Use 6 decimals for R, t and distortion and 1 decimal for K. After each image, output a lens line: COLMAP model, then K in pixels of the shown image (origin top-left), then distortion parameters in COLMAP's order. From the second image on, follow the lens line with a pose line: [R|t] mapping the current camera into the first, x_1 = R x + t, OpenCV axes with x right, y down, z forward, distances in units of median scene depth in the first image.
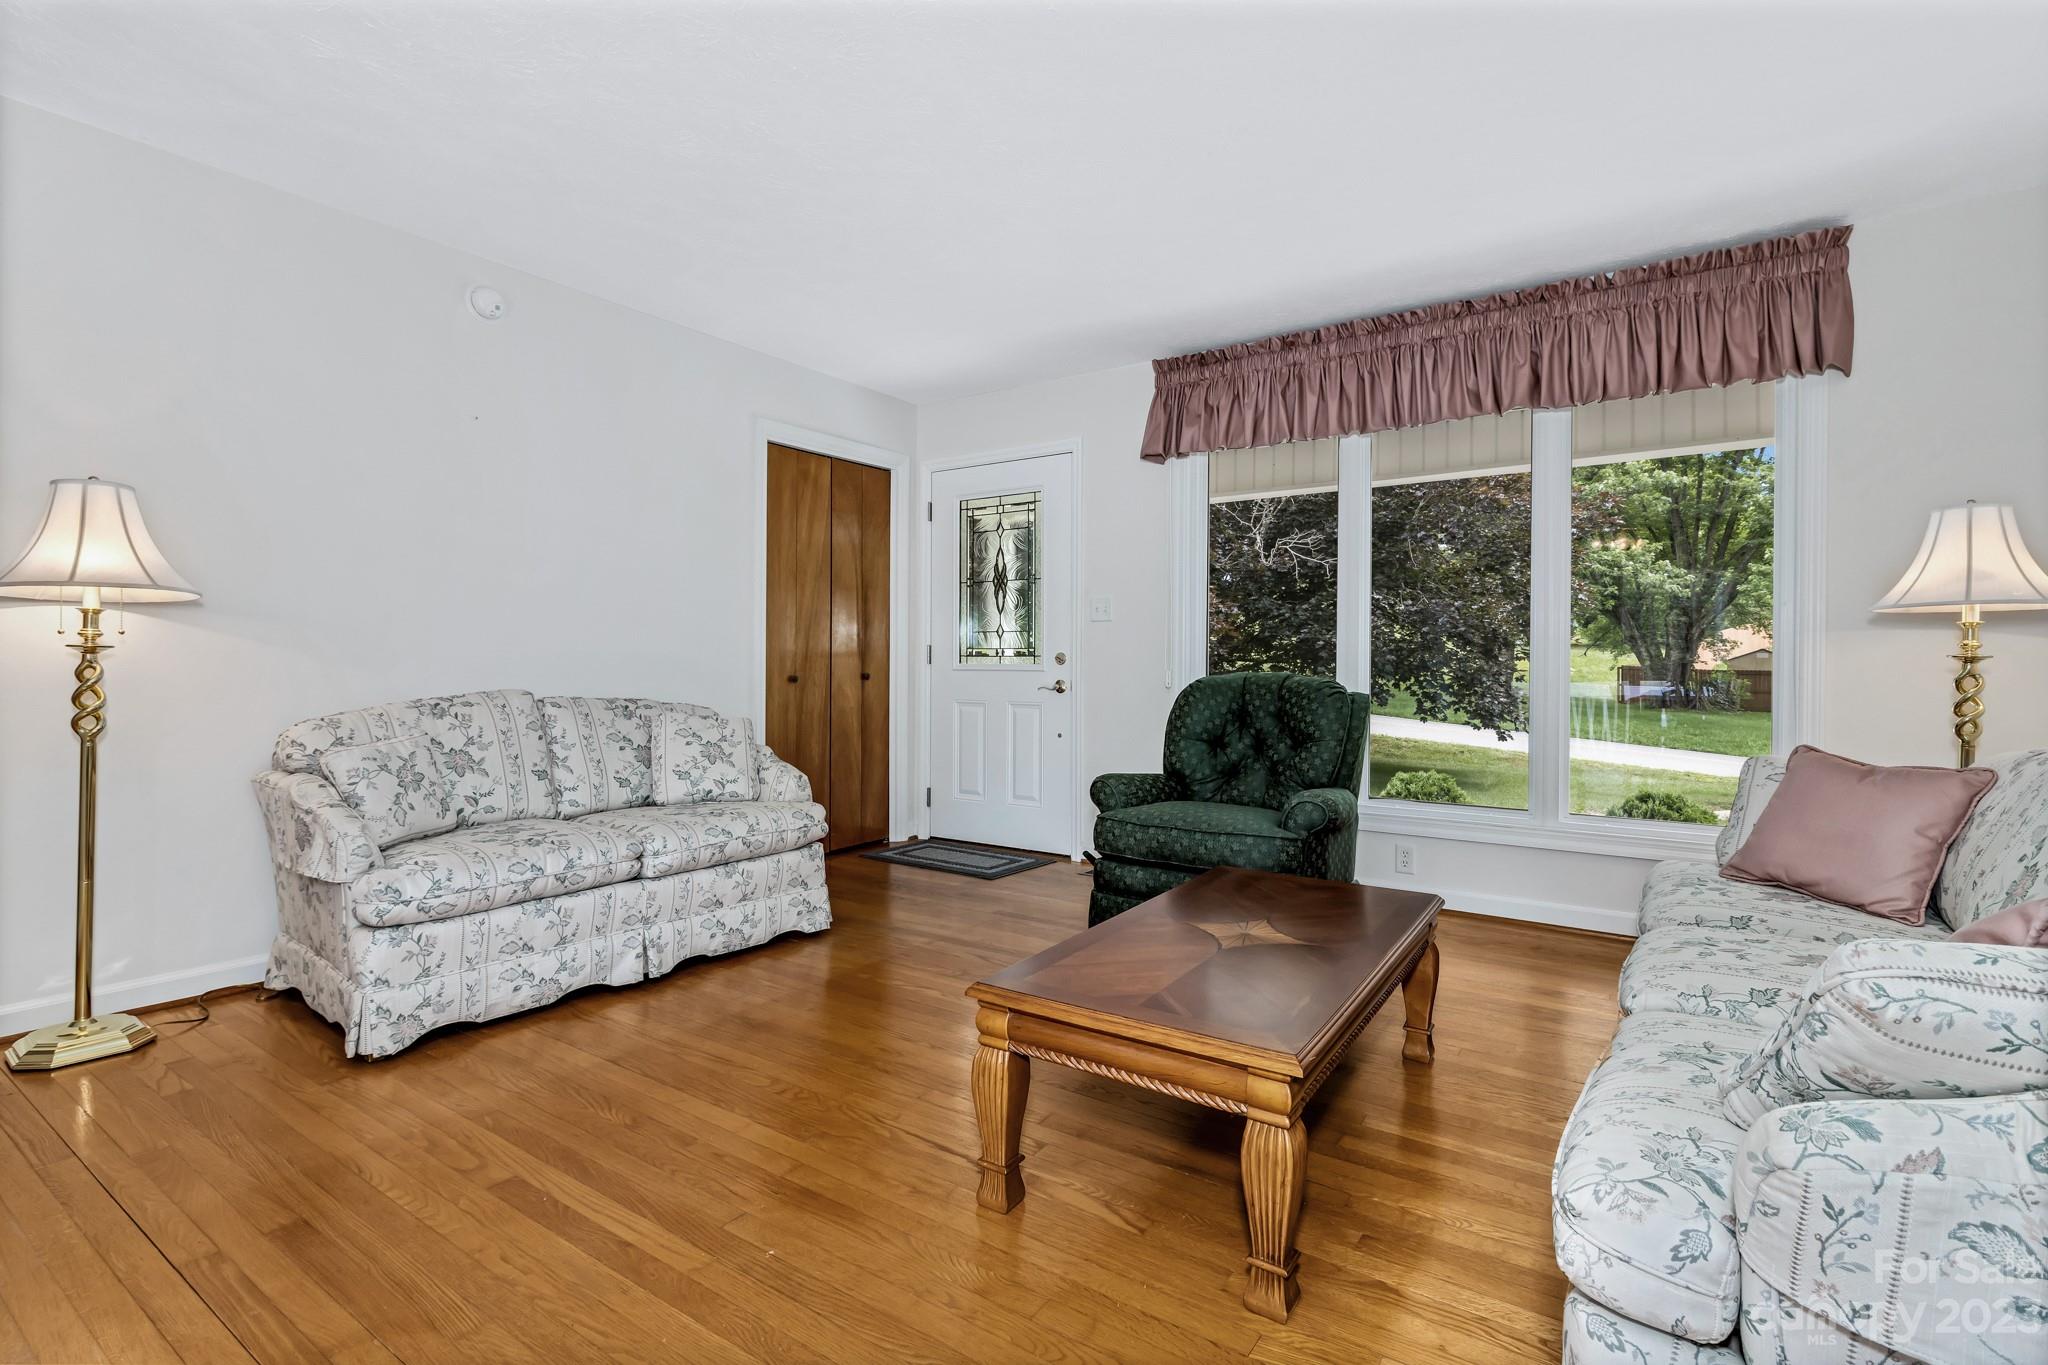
lens RADIAL K [[961.4, 0, 1015.9], [0, 961.4, 668.9], [0, 0, 1]] dist [-0.000702, 0.003945]
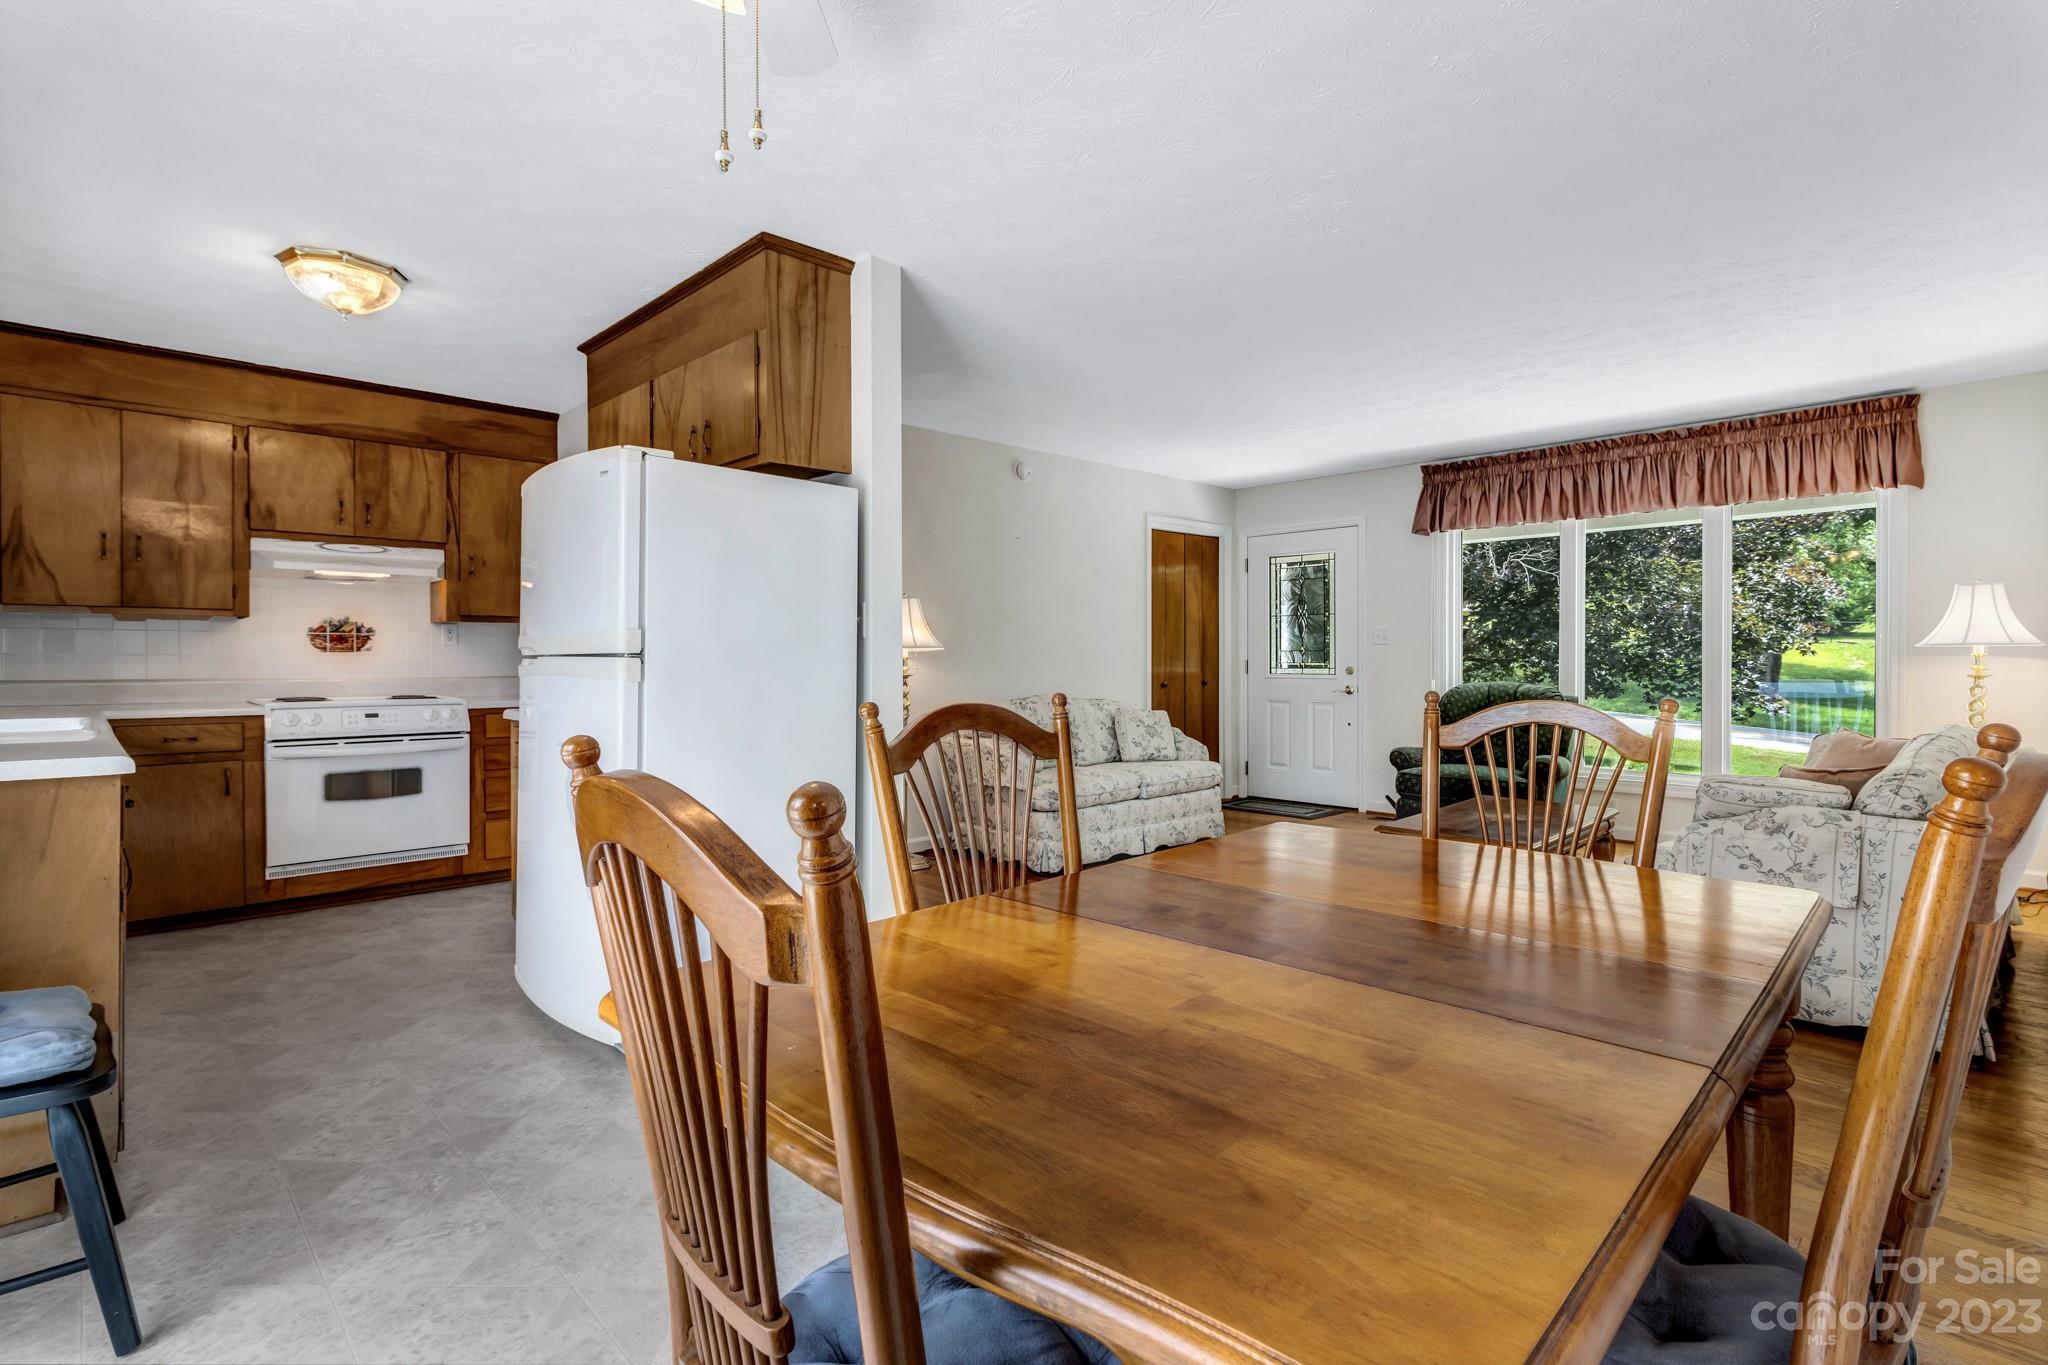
lens RADIAL K [[961.4, 0, 1036.3], [0, 961.4, 669.7], [0, 0, 1]] dist [-0.000702, 0.003945]
pose [[0.982768, -0.002465, -0.184828, -0.191719], [0.003304, 0.999986, 0.004234, -0.025484], [0.184815, -0.004772, 0.982762, -0.636652]]
